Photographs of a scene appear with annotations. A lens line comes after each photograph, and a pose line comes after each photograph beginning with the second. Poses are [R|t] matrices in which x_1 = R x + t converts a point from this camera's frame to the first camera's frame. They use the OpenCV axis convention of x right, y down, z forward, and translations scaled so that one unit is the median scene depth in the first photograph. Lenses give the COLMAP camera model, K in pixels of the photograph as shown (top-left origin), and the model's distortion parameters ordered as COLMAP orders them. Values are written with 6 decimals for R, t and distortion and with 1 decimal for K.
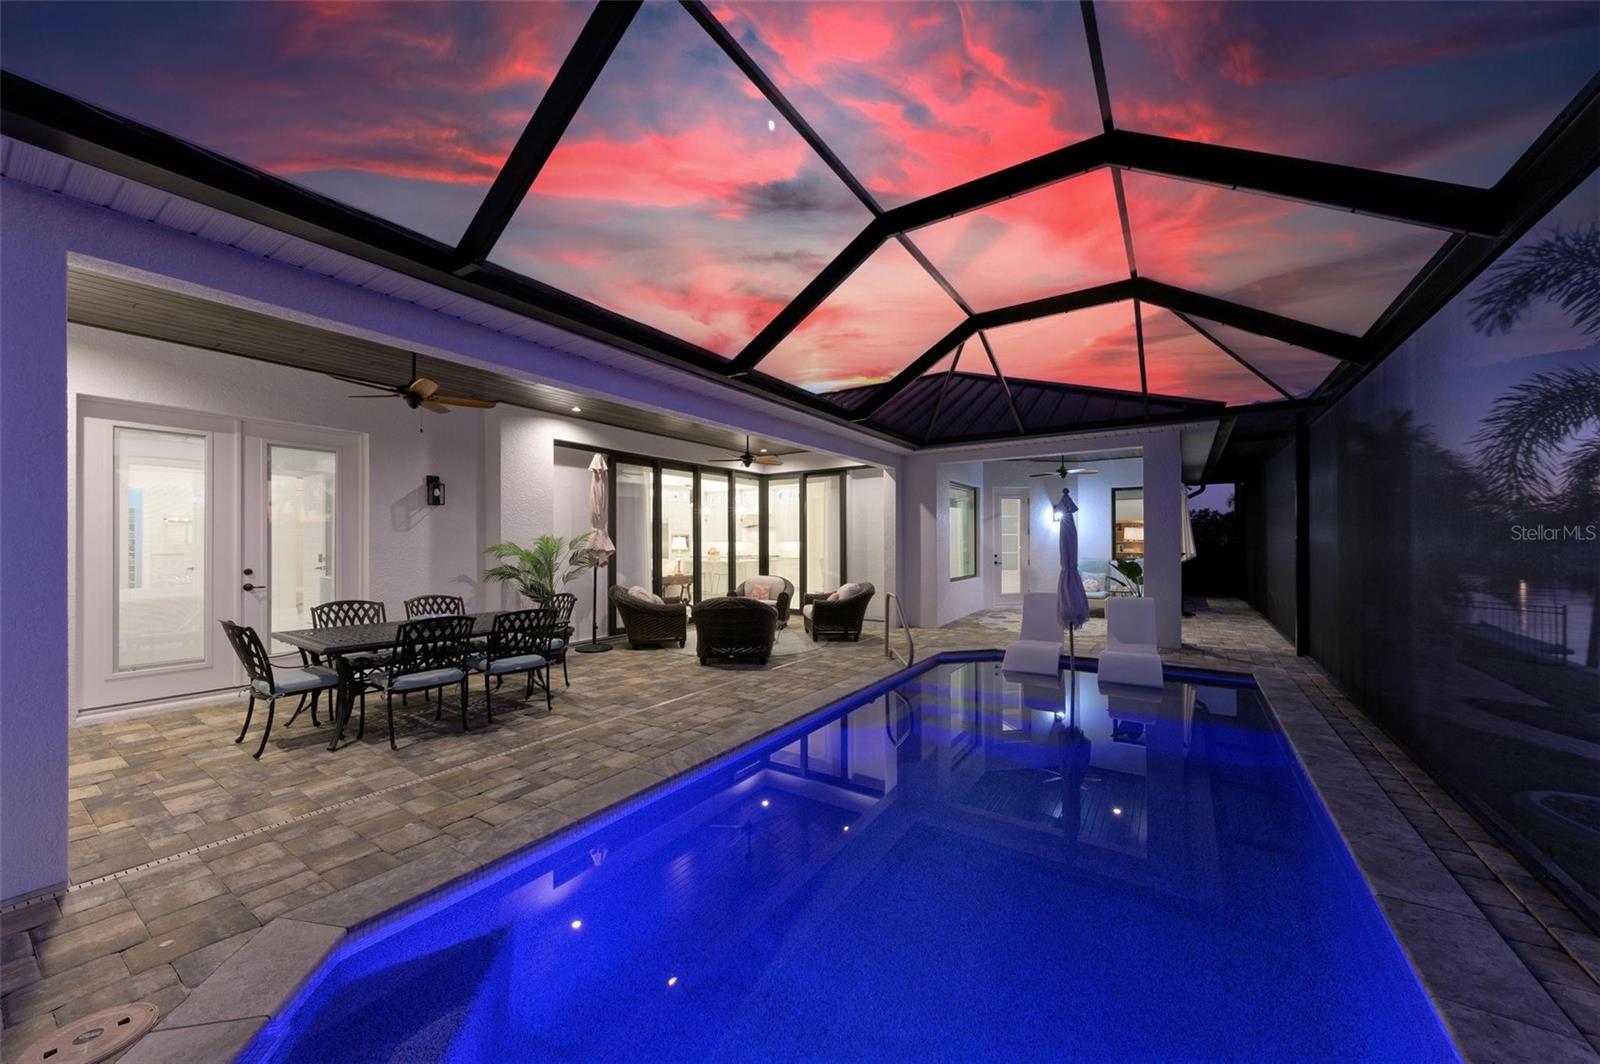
lens RADIAL K [[574.3, 0, 804.5], [0, 574.3, 539.7], [0, 0, 1]] dist [0.008755, -0.002022]
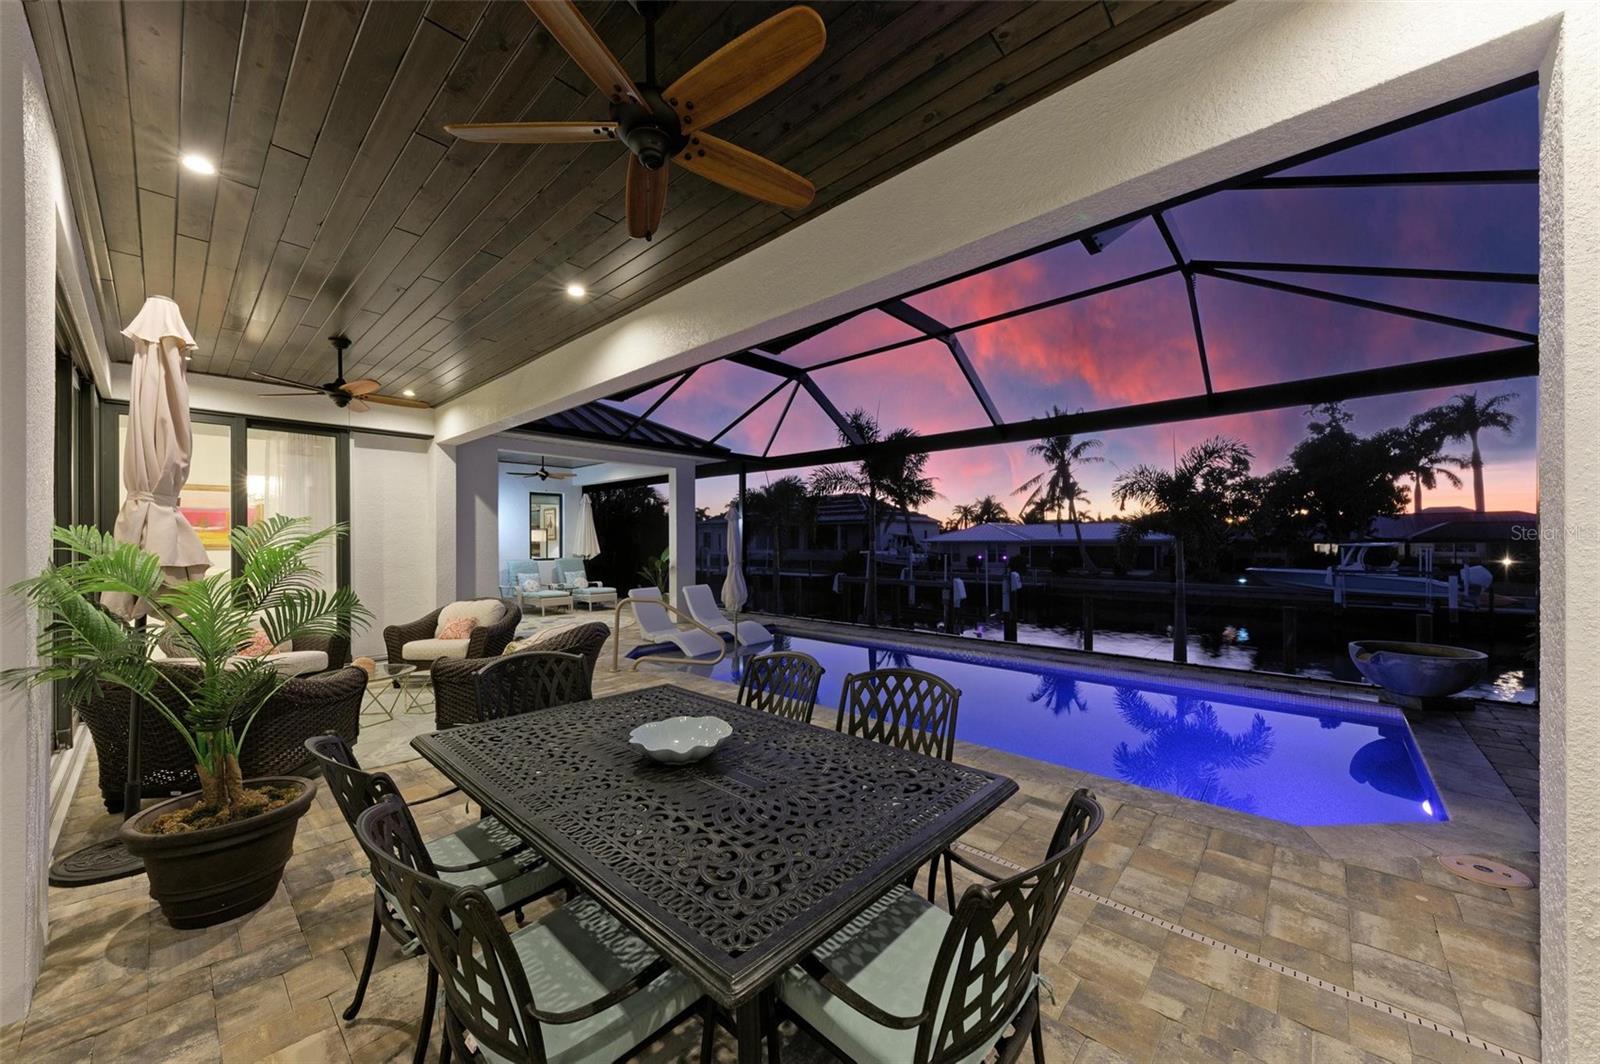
lens RADIAL K [[574.3, 0, 799.2], [0, 574.3, 533.0], [0, 0, 1]] dist [0.008755, -0.002022]
pose [[0.154311, 0.013717, 0.987927, -1.772793], [0.000060, 0.999903, -0.013892, 0.004667], [-0.988022, 0.002203, 0.154296, 1.486570]]
